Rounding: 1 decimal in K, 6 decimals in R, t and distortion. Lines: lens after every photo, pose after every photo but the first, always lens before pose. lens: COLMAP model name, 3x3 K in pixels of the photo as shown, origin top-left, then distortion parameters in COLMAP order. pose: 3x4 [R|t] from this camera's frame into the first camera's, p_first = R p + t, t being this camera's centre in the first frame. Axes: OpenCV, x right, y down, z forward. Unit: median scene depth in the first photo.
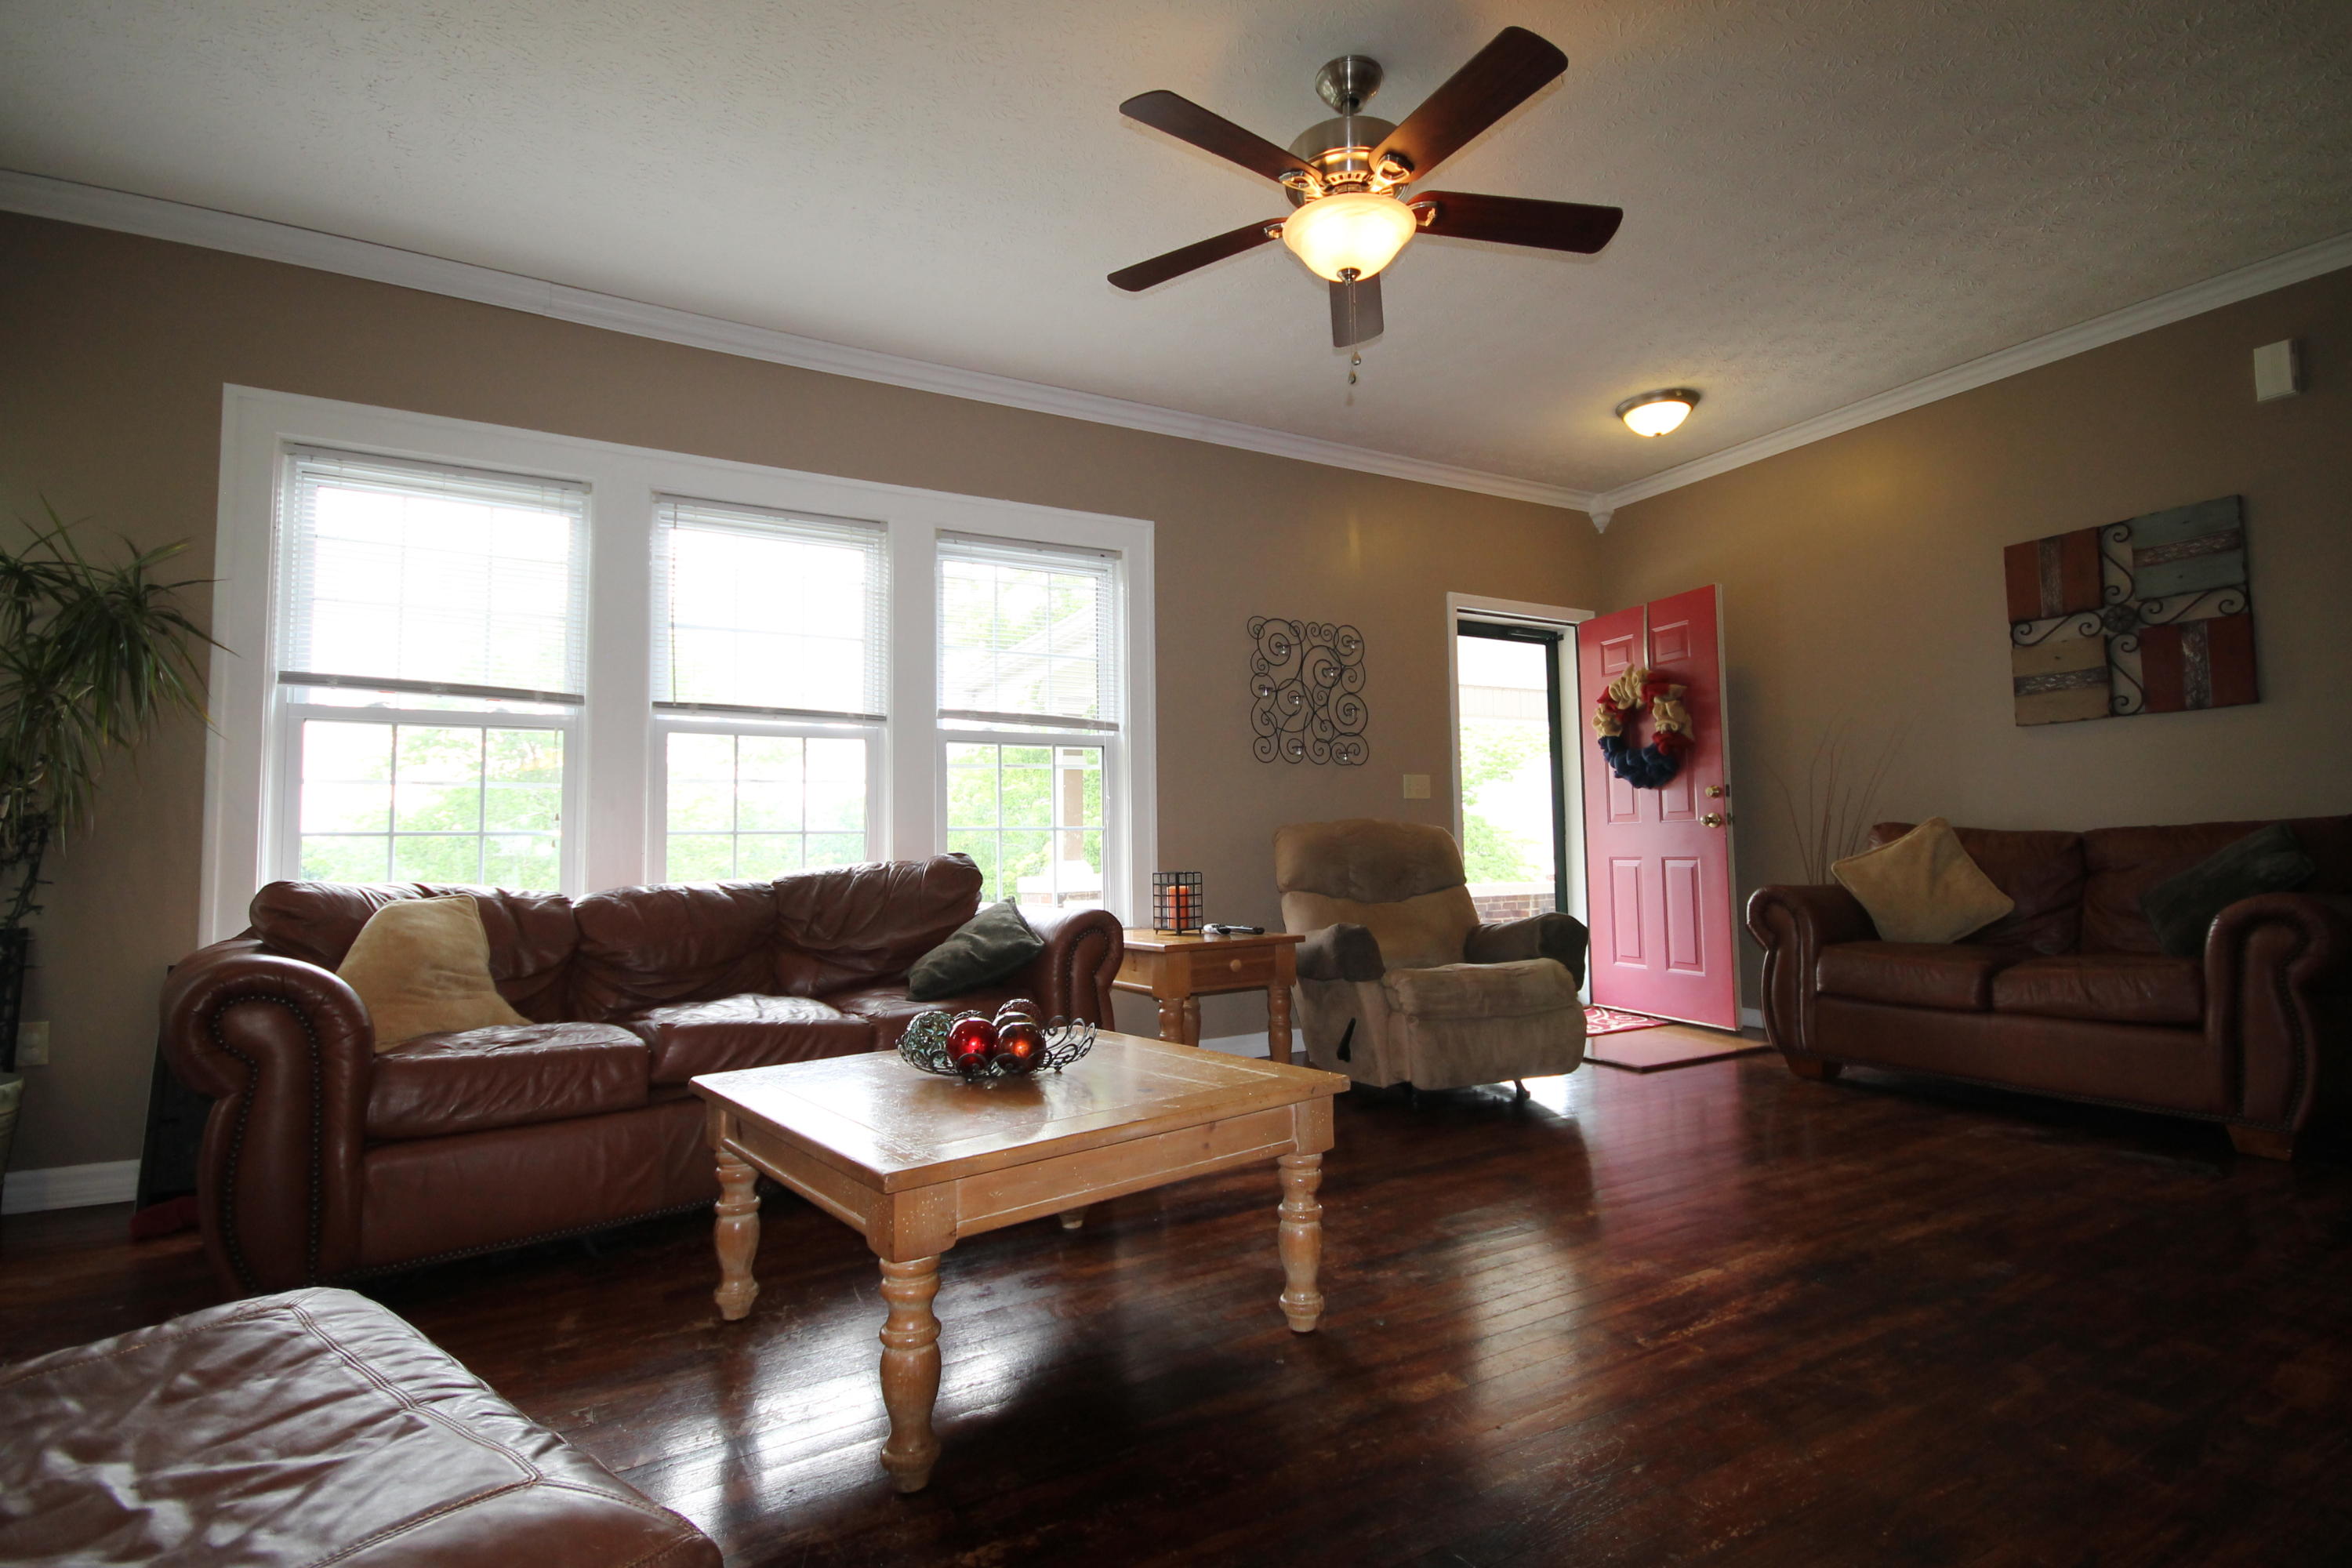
lens RADIAL K [[1114.4, 0, 1176.0], [0, 1114.4, 784.0], [0, 0, 1]] dist [-0.002135, -0.000105]
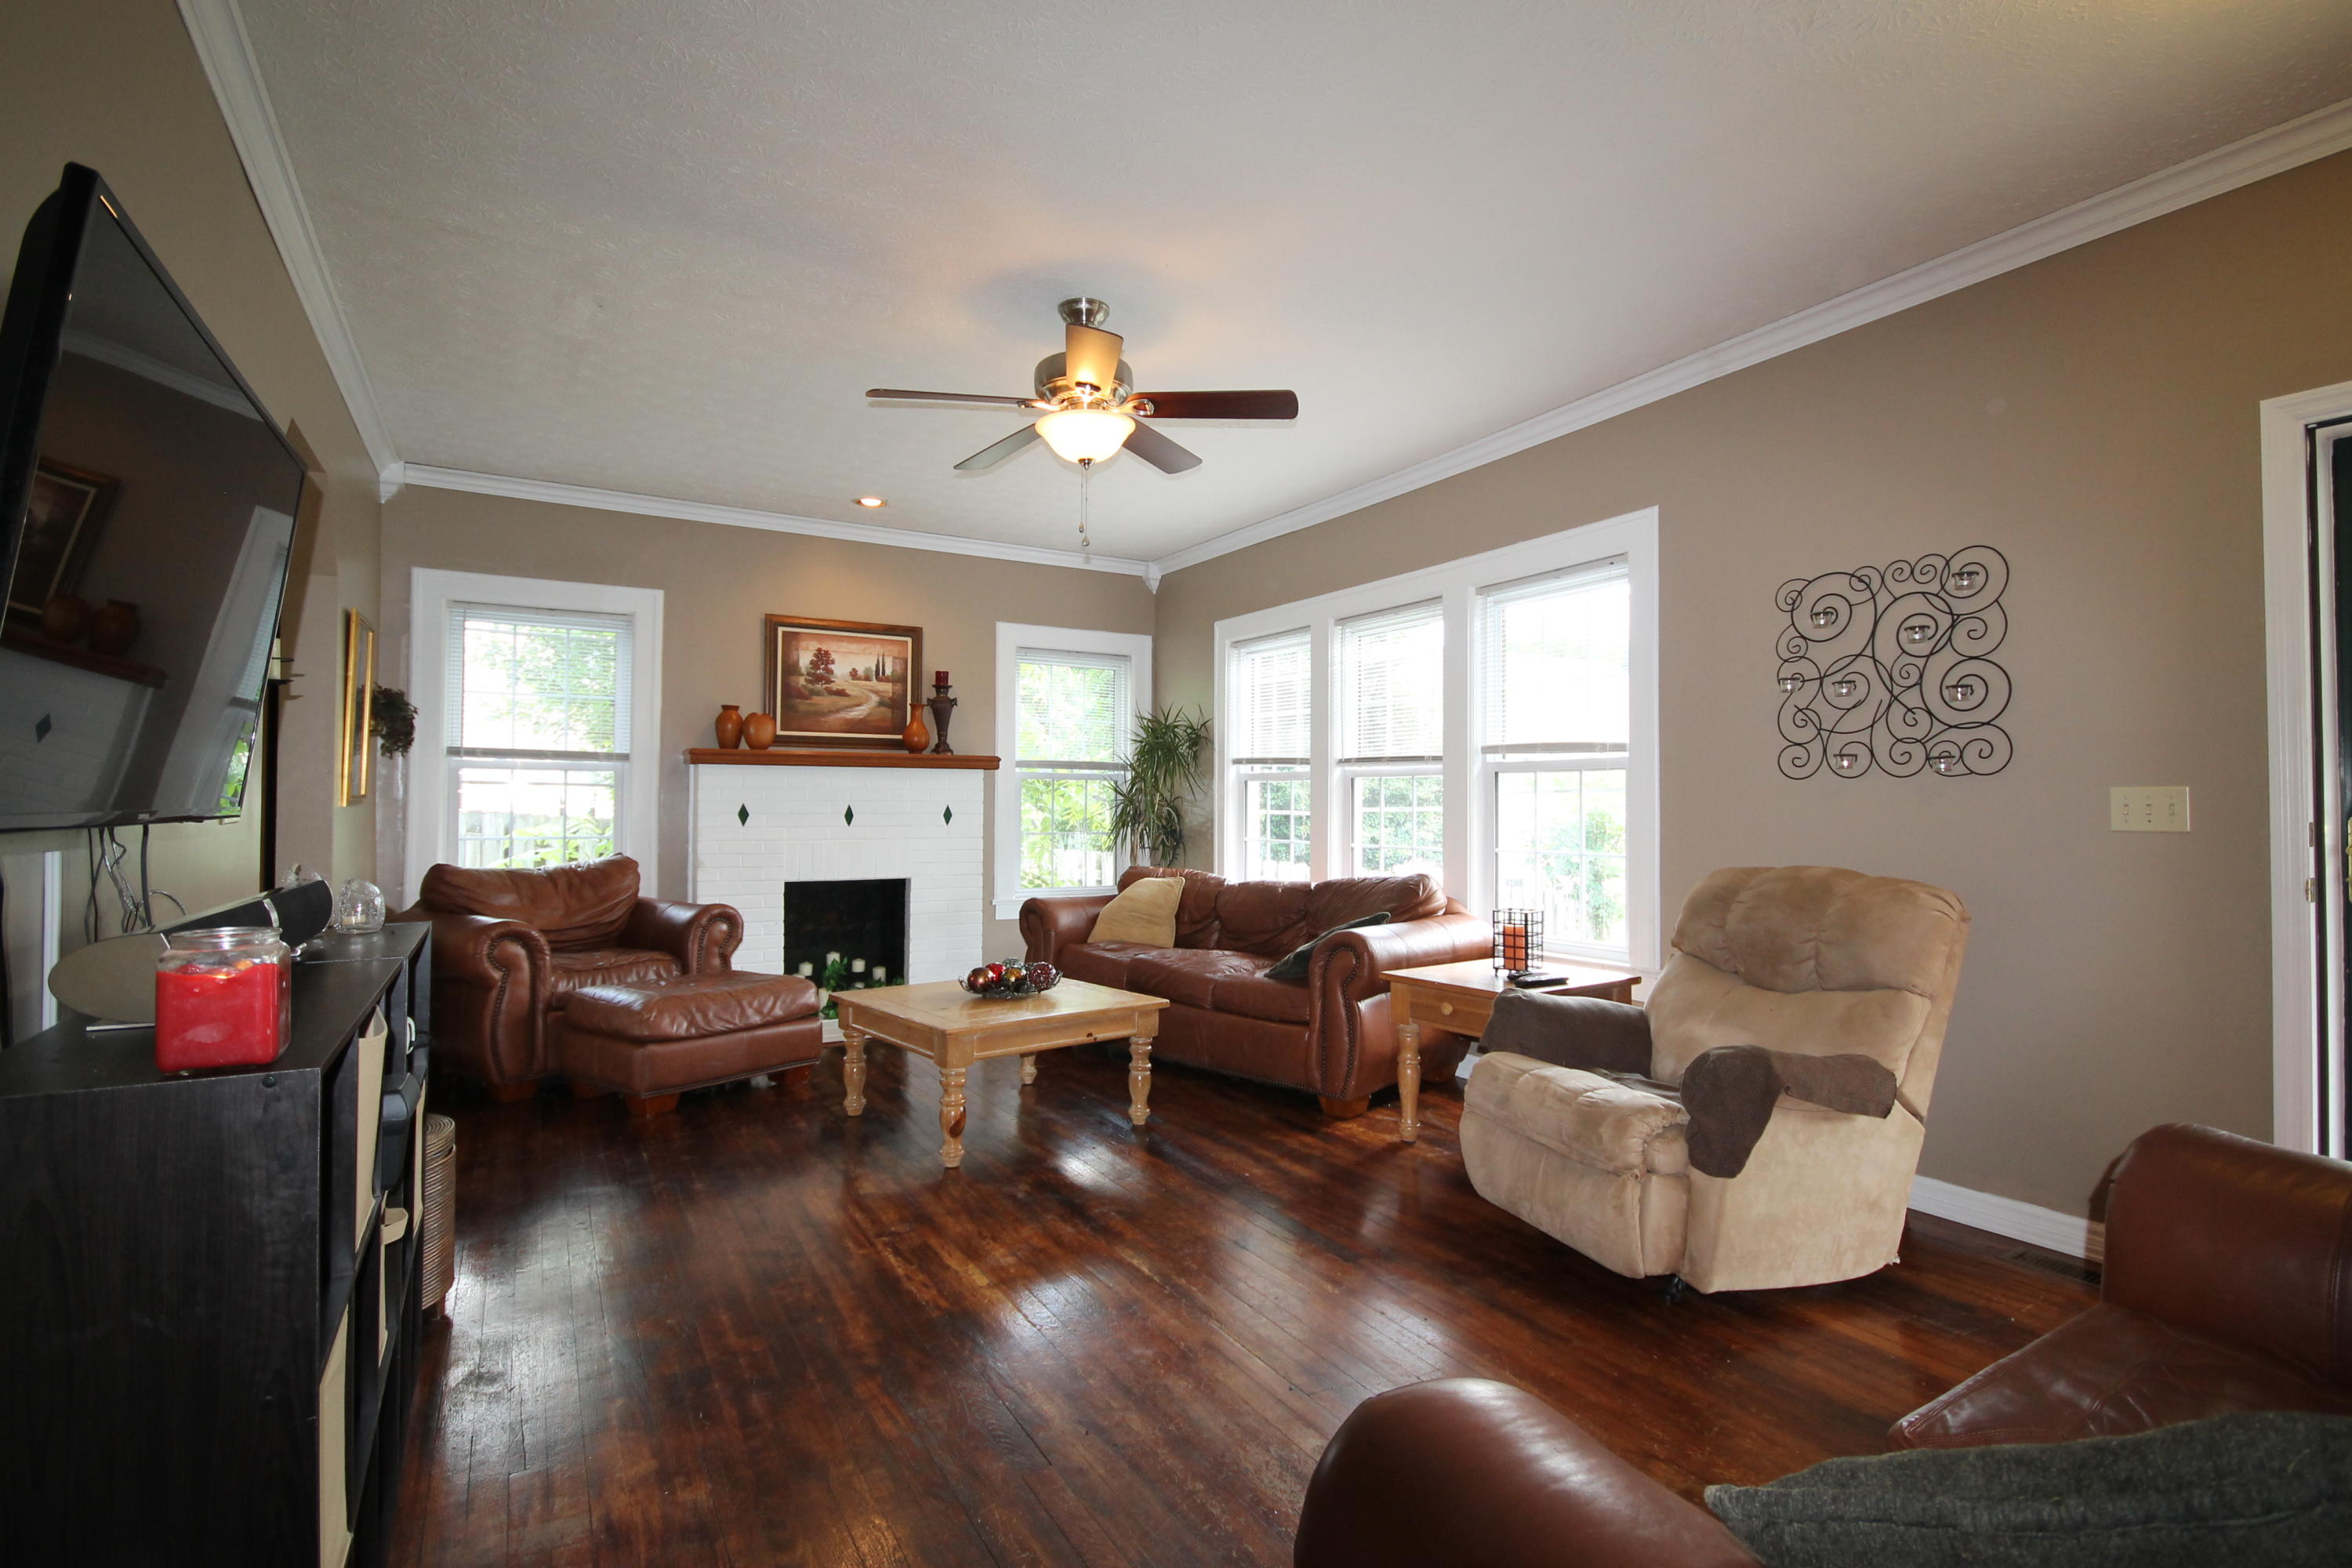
lens RADIAL K [[1104.7, 0, 1190.4], [0, 1104.7, 779.8], [0, 0, 1]] dist [-0.002754, -0.000171]
pose [[0.025429, -0.006285, -0.999657, 0.789333], [0.057504, 0.998334, -0.004814, -0.037816], [0.998021, -0.057362, 0.025749, 0.576777]]
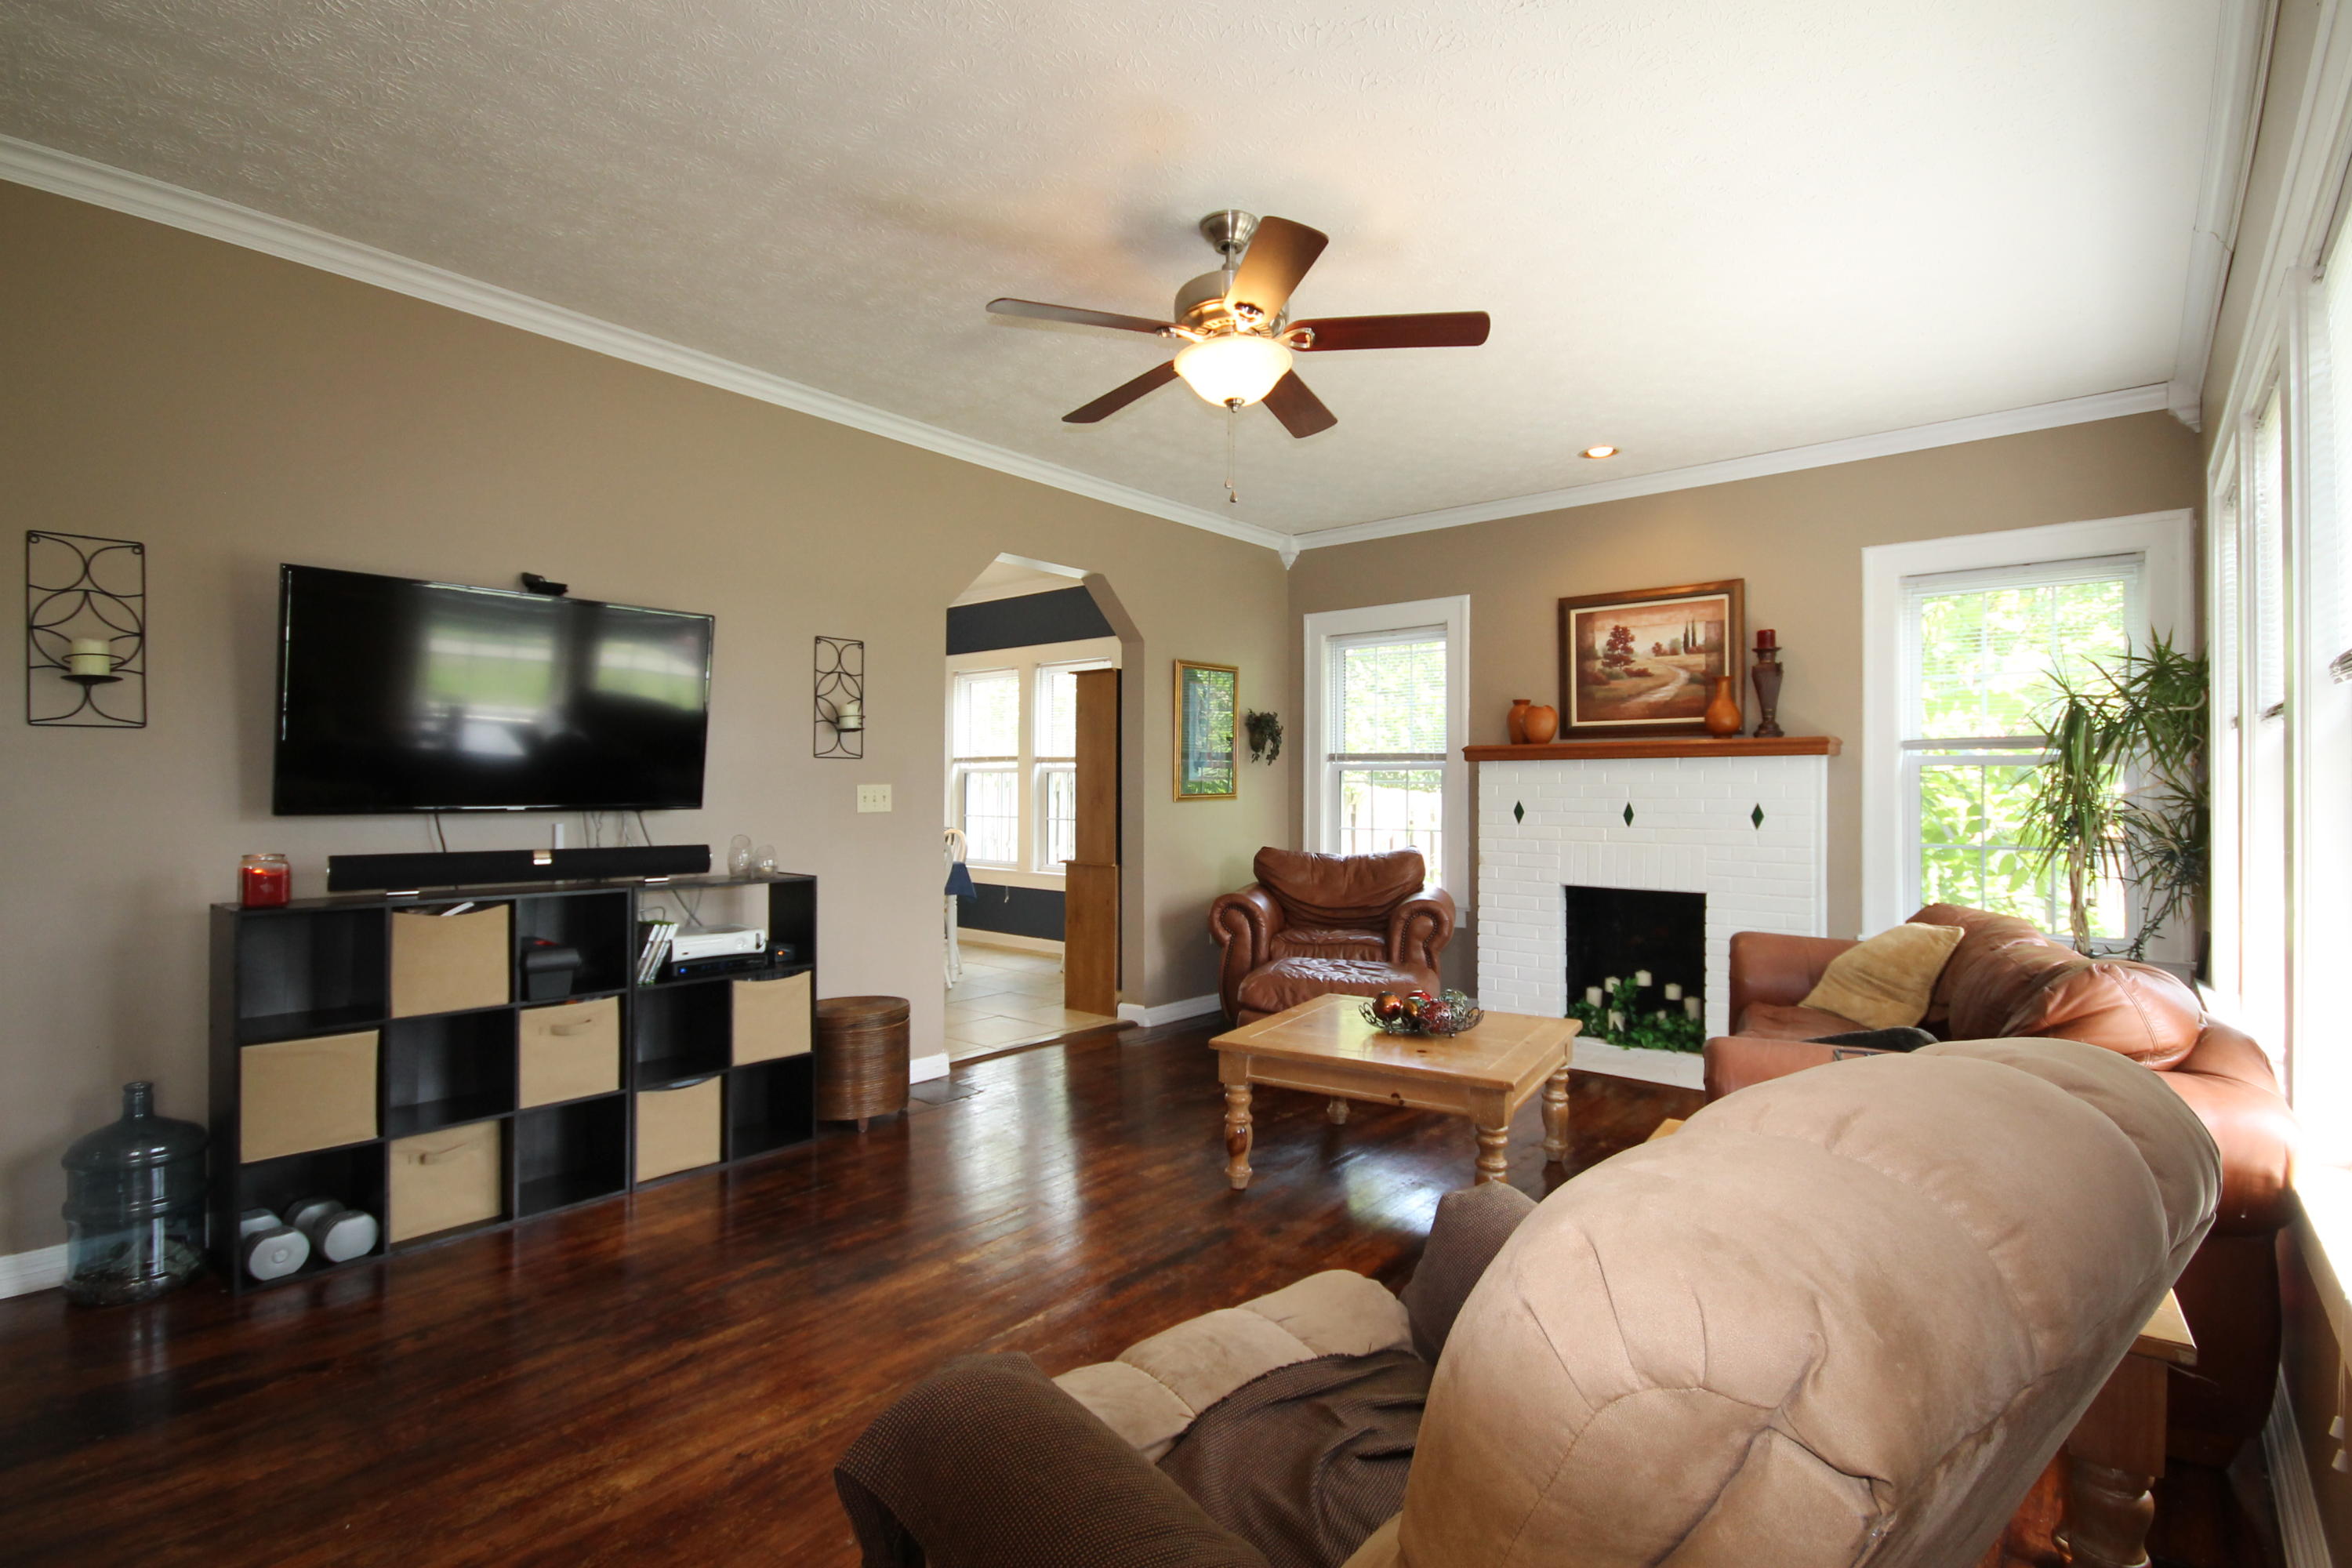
lens RADIAL K [[1101.2, 0, 1186.4], [0, 1101.2, 784.3], [0, 0, 1]] dist [-0.003348, -0.000817]
pose [[-0.930277, 0.009974, -0.366723, 0.319872], [0.033768, 0.997715, -0.058526, -0.006353], [0.365301, -0.066829, -0.928488, 1.077492]]
